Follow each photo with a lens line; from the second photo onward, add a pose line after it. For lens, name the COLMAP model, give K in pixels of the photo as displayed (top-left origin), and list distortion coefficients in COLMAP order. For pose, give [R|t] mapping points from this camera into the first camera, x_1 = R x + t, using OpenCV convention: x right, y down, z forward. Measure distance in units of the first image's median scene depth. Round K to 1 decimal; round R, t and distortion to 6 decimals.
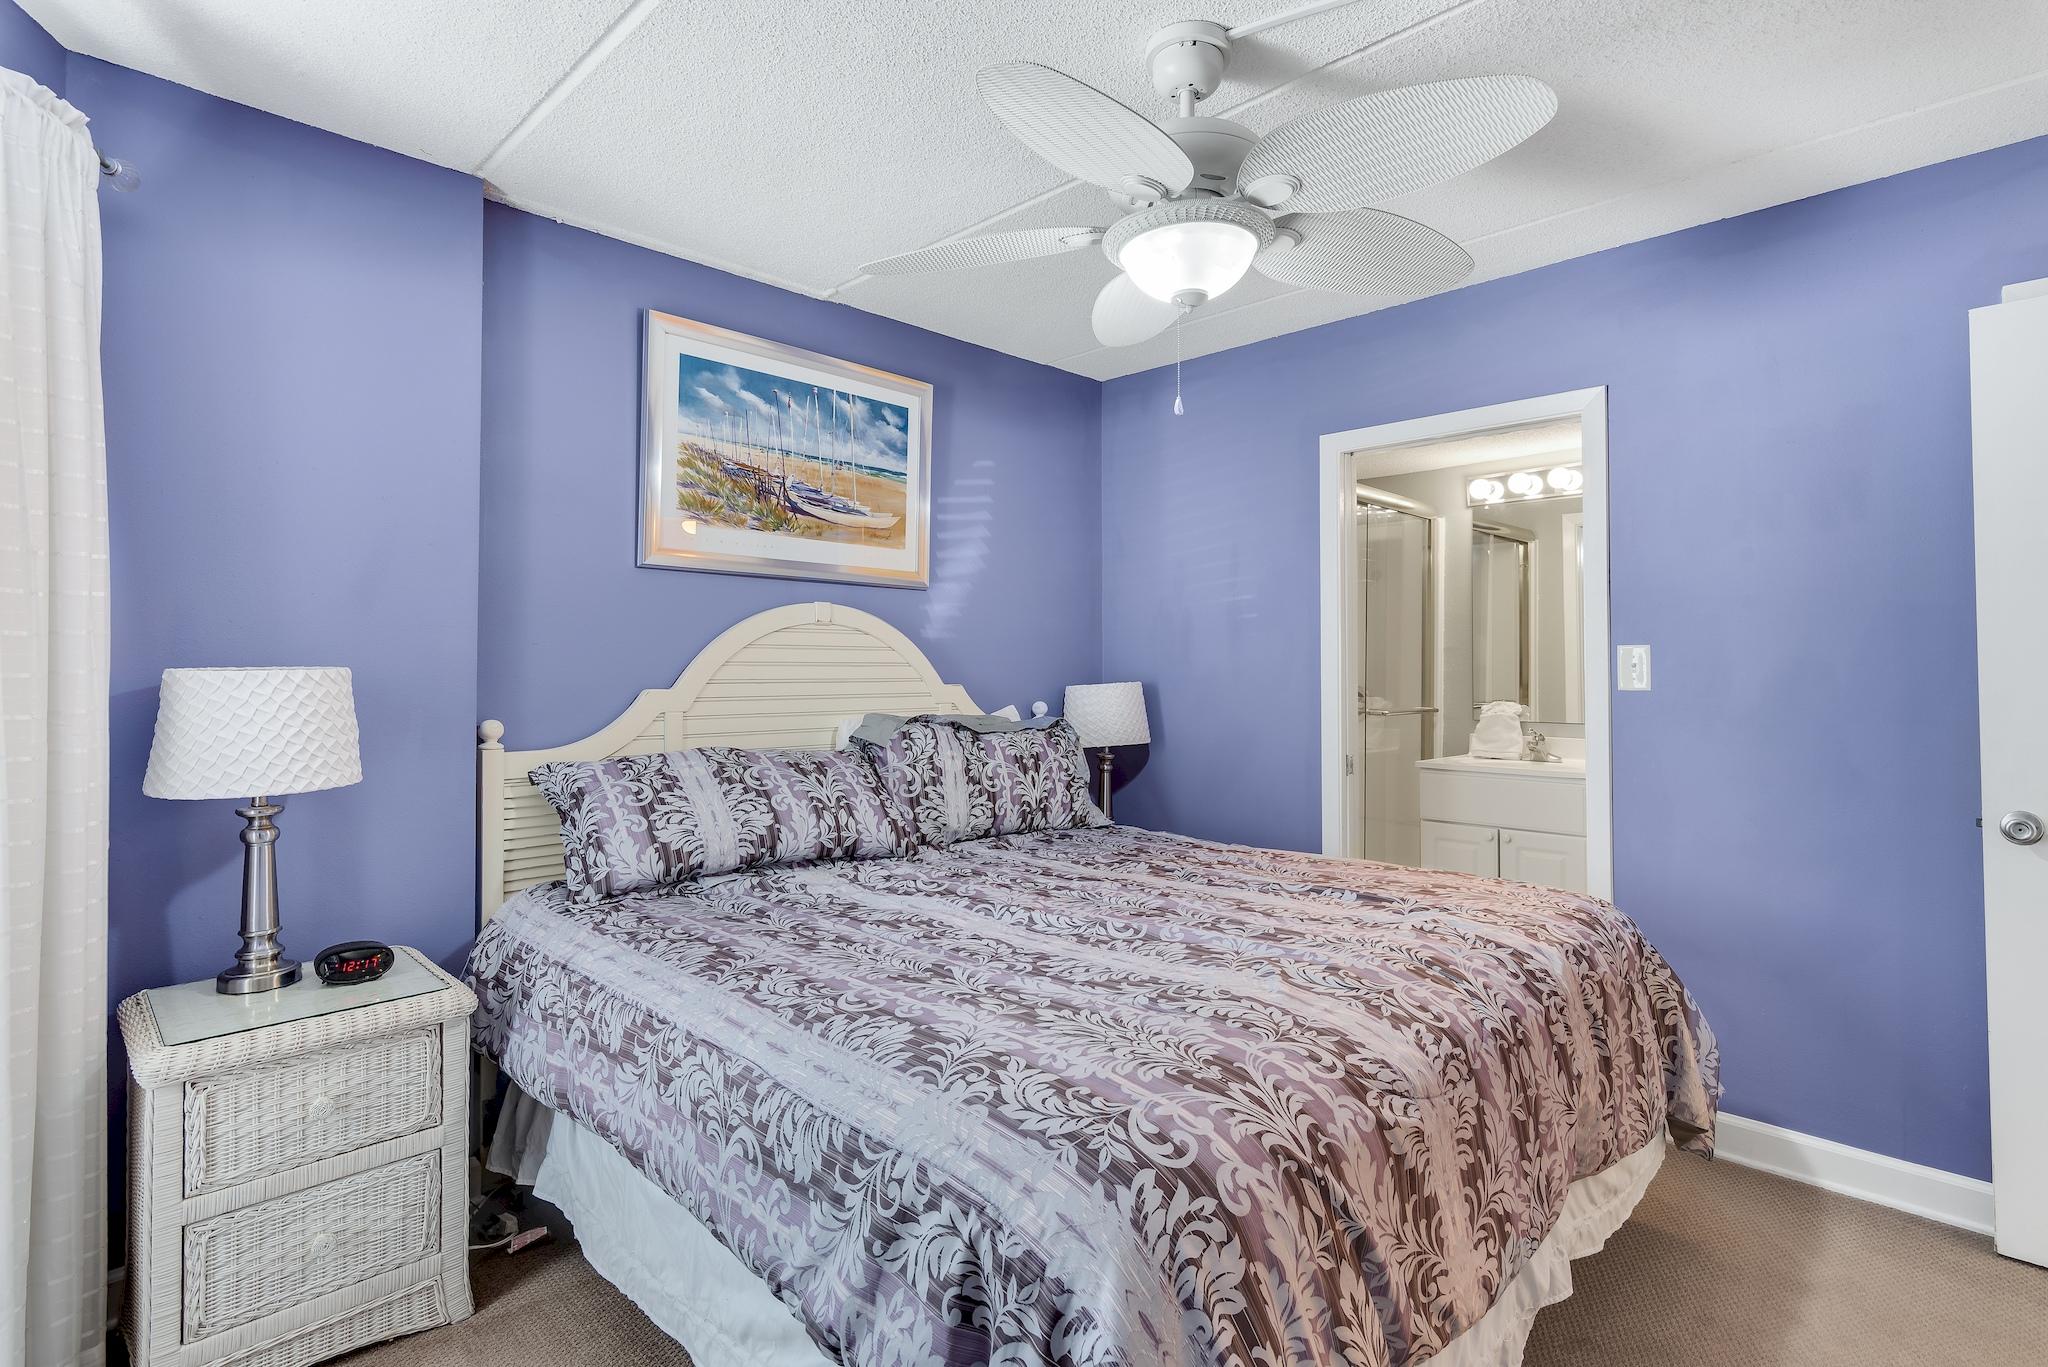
lens RADIAL K [[1140.9, 0, 1019.2], [0, 1140.9, 664.2], [0, 0, 1]] dist [0.007950, 0.000622]
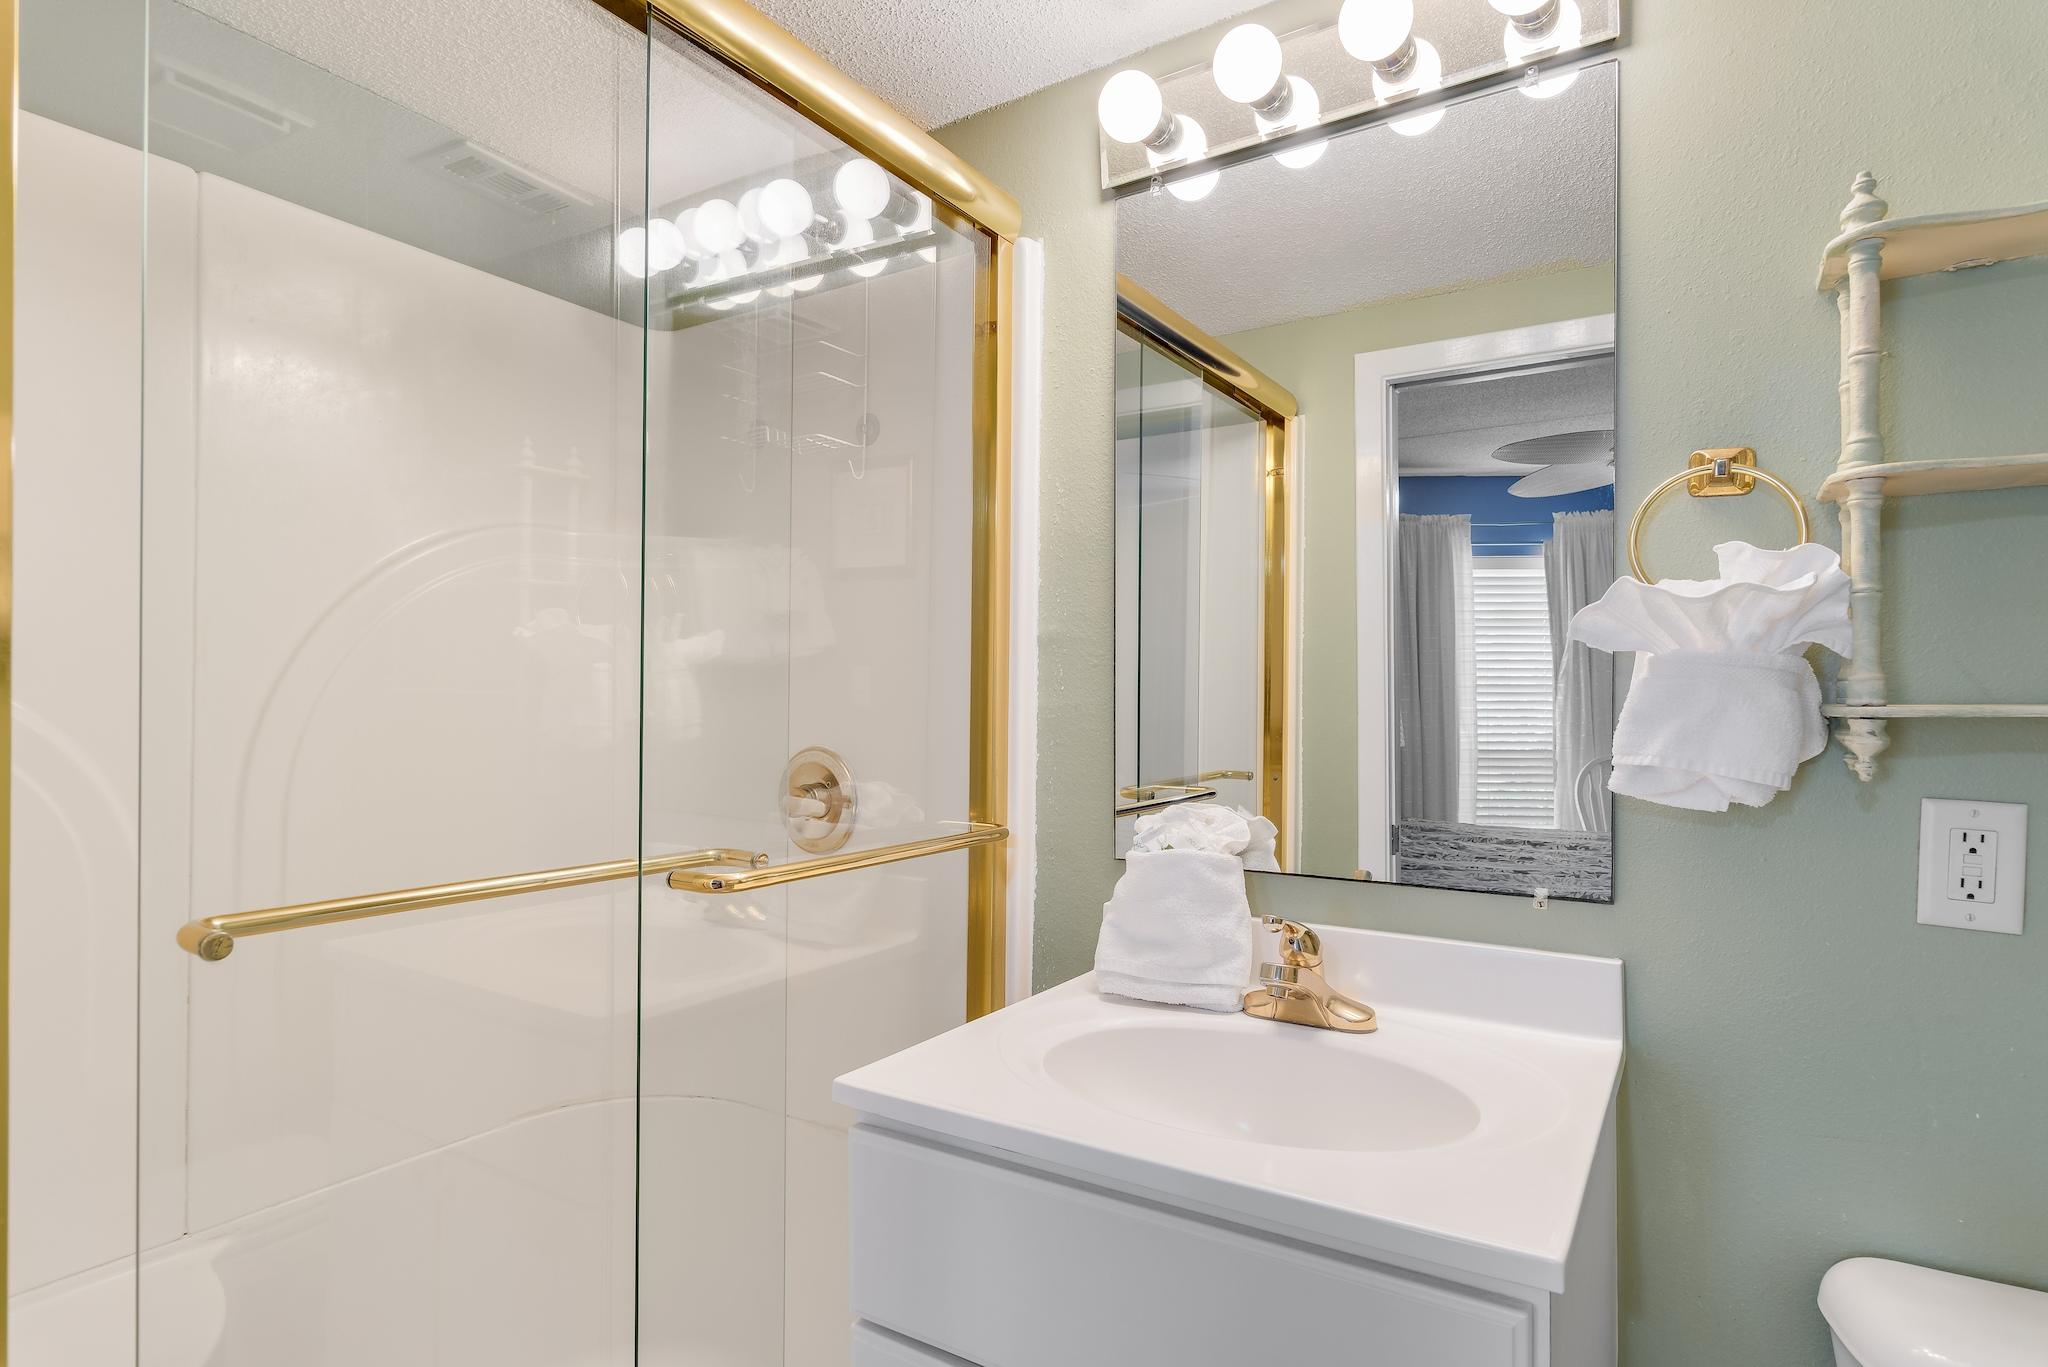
lens RADIAL K [[1140.9, 0, 1025.2], [0, 1140.9, 691.1], [0, 0, 1]] dist [0.007950, 0.000622]
pose [[0.982040, 0.013249, 0.188208, 0.312477], [-0.013774, 0.999904, 0.001485, -0.000050], [-0.188171, -0.004051, 0.982128, 0.689334]]
